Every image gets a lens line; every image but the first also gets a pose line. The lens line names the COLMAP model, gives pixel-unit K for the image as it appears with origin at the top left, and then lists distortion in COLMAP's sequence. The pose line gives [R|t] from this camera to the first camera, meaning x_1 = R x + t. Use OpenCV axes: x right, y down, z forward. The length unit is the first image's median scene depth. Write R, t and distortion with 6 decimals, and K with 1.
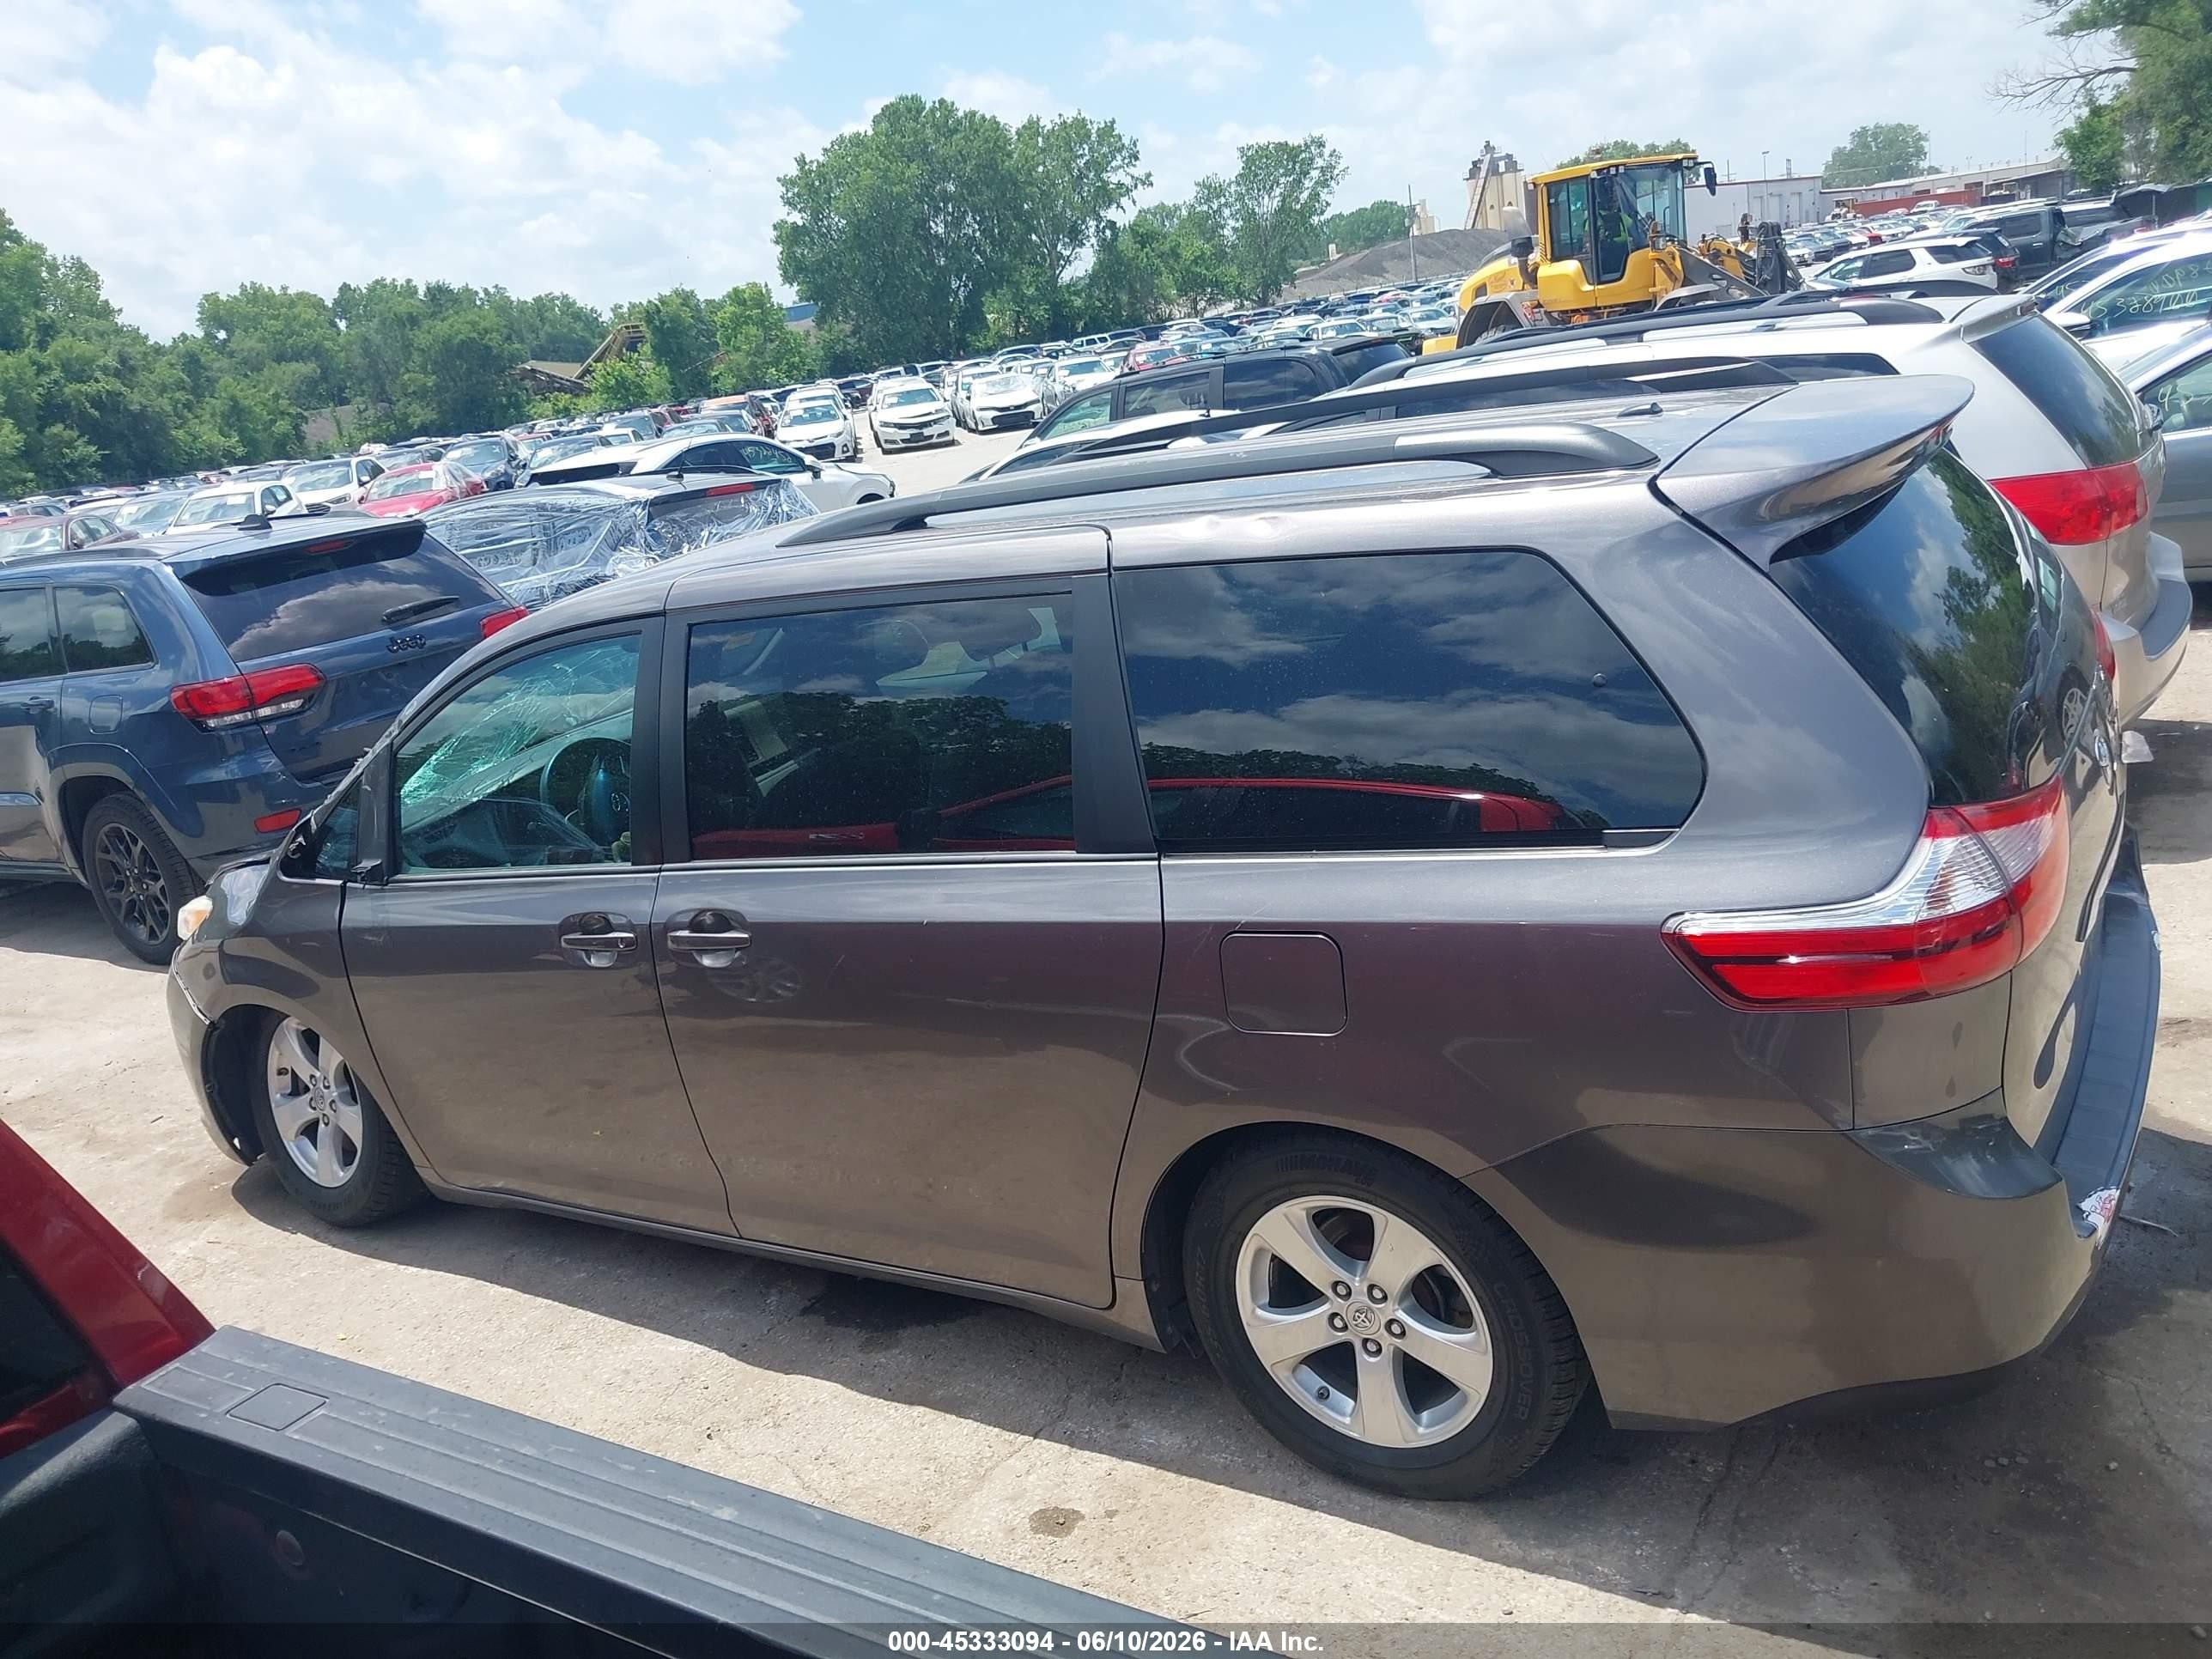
lens RADIAL K [[1761.1, 0, 1106.0], [0, 1761.1, 829.5], [0, 0, 1]] dist [0.009026, 0.004190]
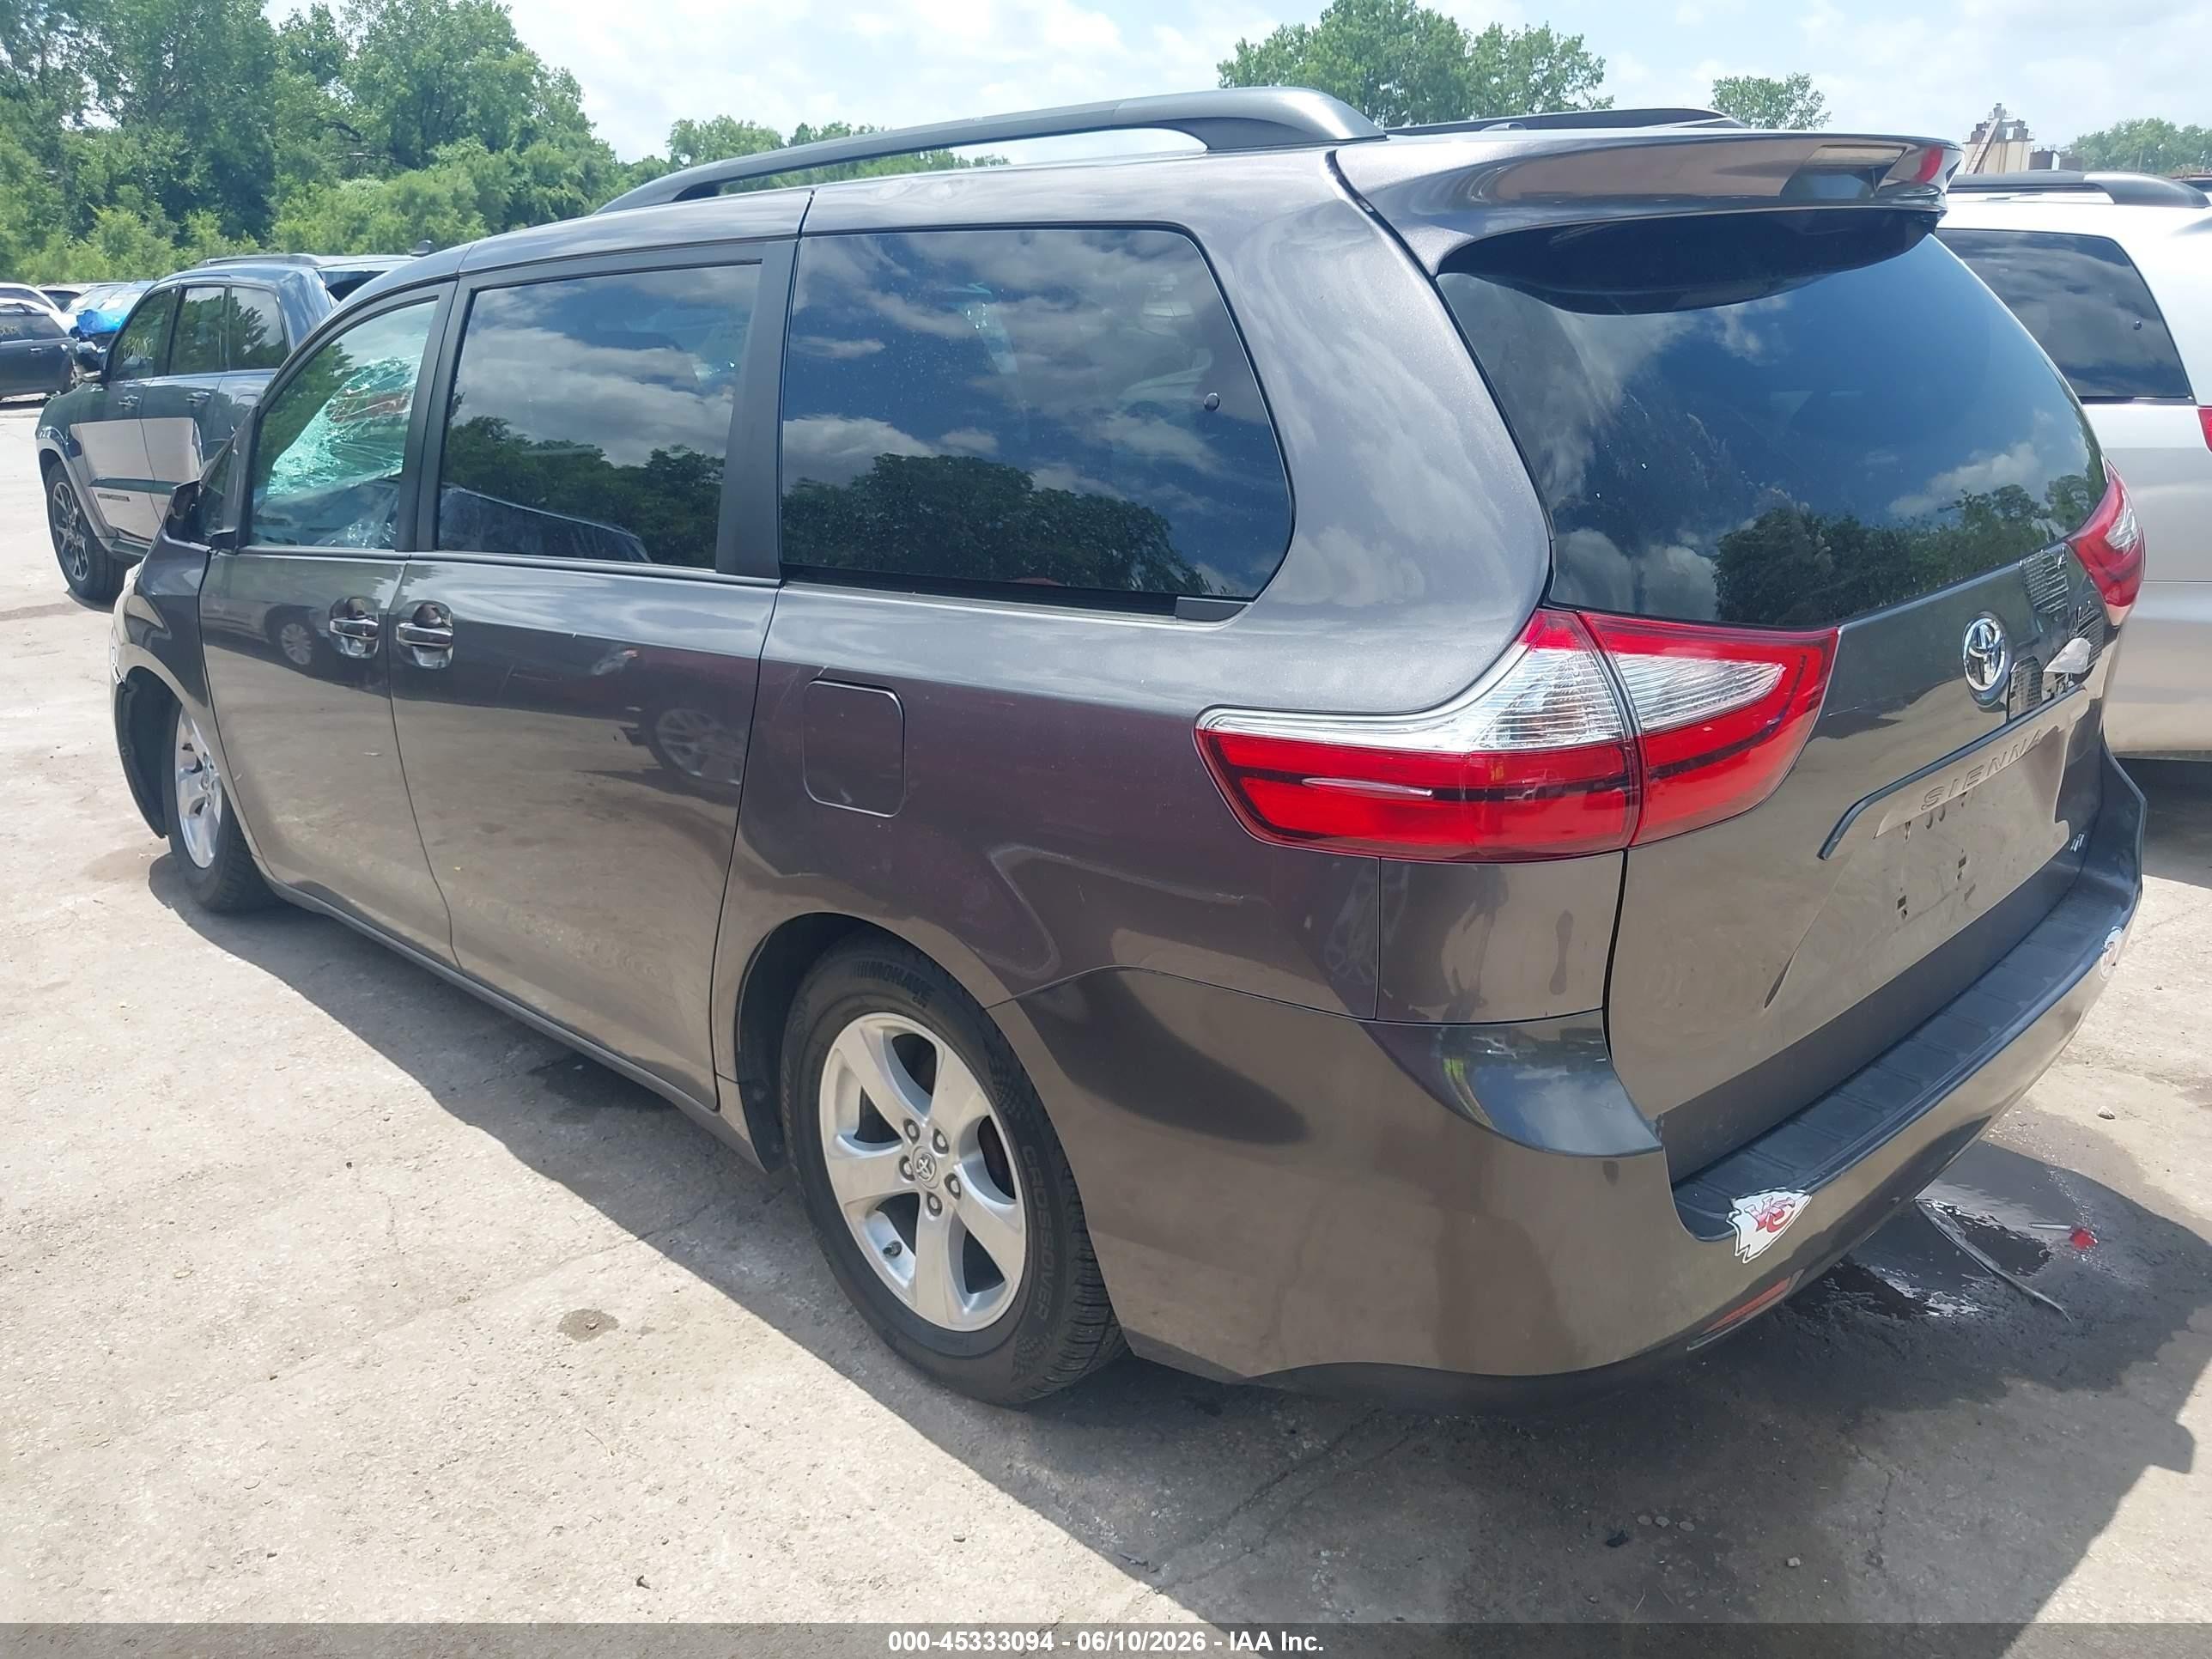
lens RADIAL K [[1747.4, 0, 1128.6], [0, 1747.4, 818.4], [0, 0, 1]] dist [0.084486, -0.128145]
pose [[0.967051, 0.179662, -0.180372, 0.351251], [-0.172553, 0.983492, 0.054491, 0.048849], [0.187185, -0.021572, 0.982088, 0.191262]]
